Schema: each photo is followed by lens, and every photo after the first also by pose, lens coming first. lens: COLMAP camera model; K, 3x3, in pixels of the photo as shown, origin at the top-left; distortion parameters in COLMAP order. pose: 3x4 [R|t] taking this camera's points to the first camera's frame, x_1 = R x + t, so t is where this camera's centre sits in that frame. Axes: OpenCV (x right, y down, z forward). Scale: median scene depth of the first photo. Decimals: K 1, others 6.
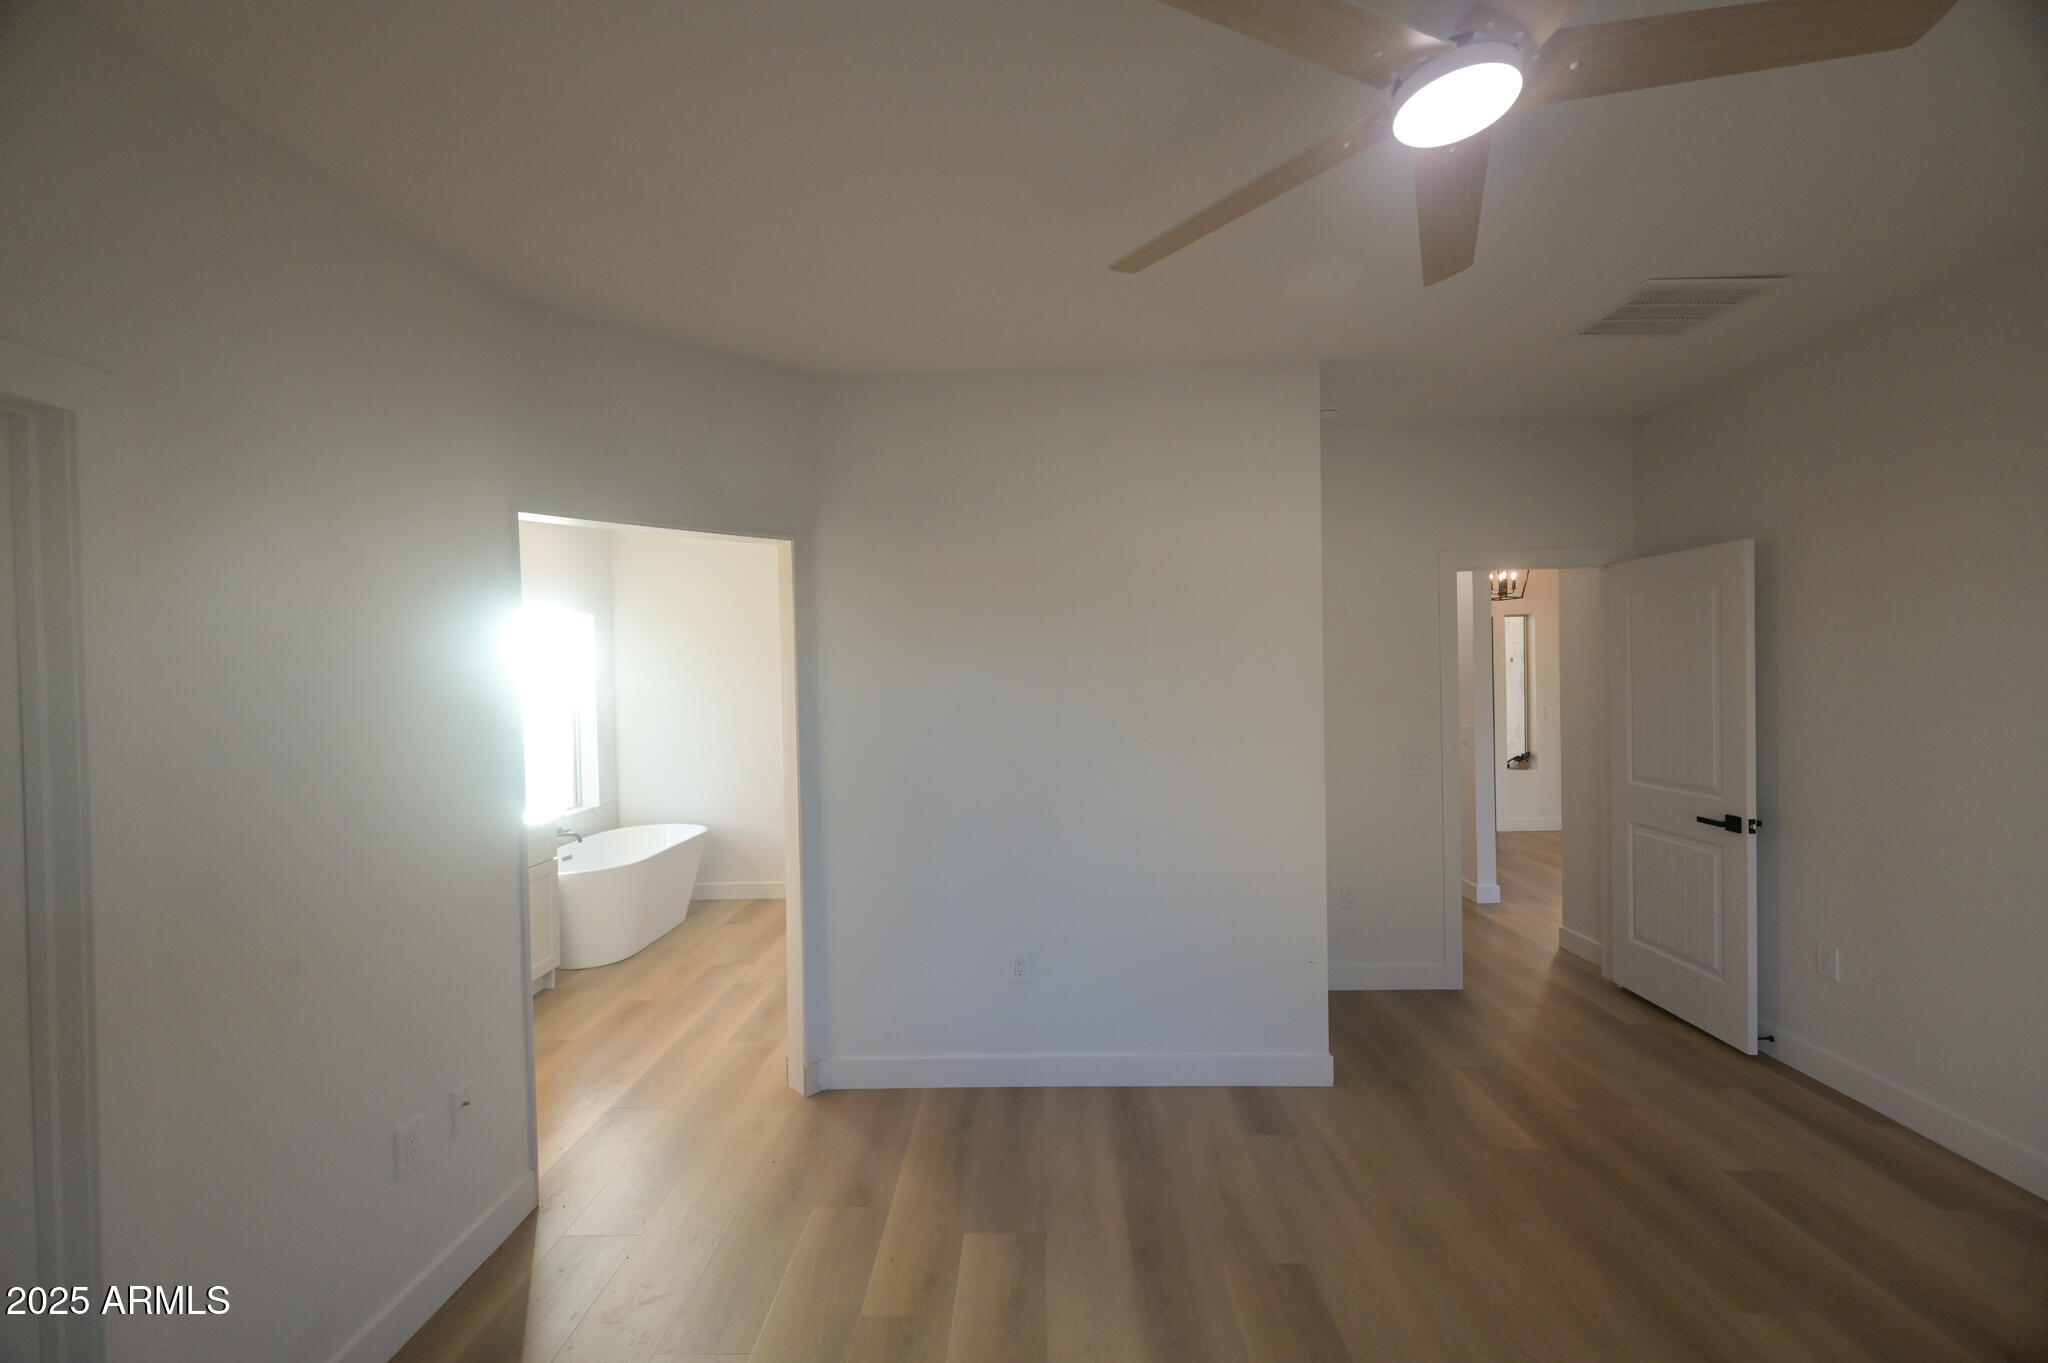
lens RADIAL K [[806.4, 0, 1030.0], [0, 806.4, 690.6], [0, 0, 1]] dist [0.000114, 0.000114]
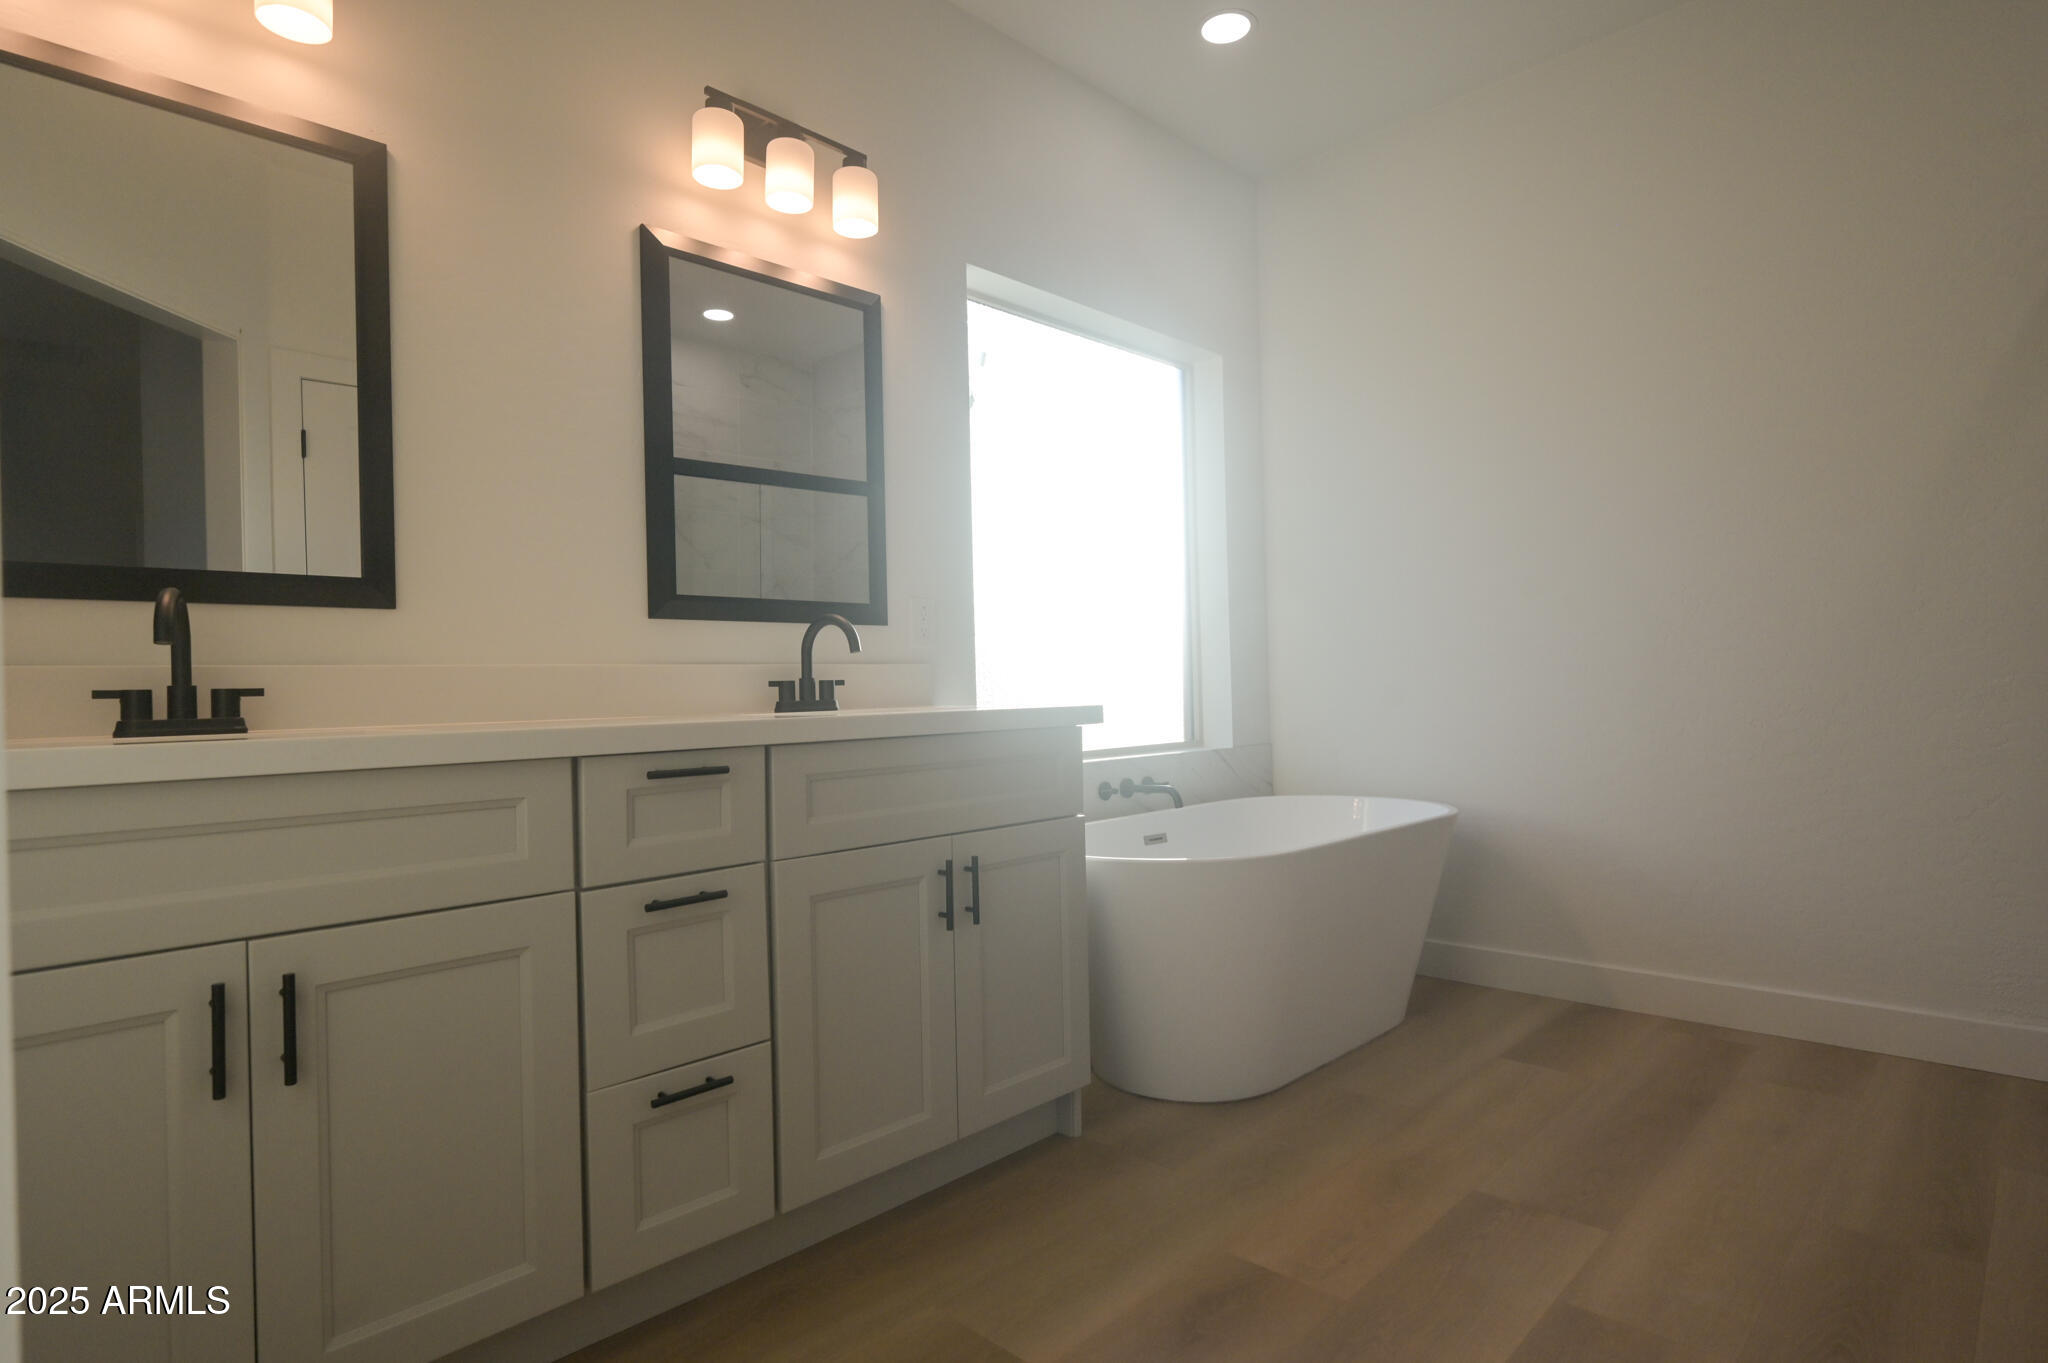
lens RADIAL K [[1073.0, 0, 1024.0], [0, 1073.0, 681.5], [0, 0, 1]] dist [0.036280, 0.000103]
pose [[0.728004, -0.002798, -0.685567, -0.195756], [-0.000574, 0.999989, -0.004691, 0.117262], [0.685572, 0.003809, 0.727995, 0.483510]]
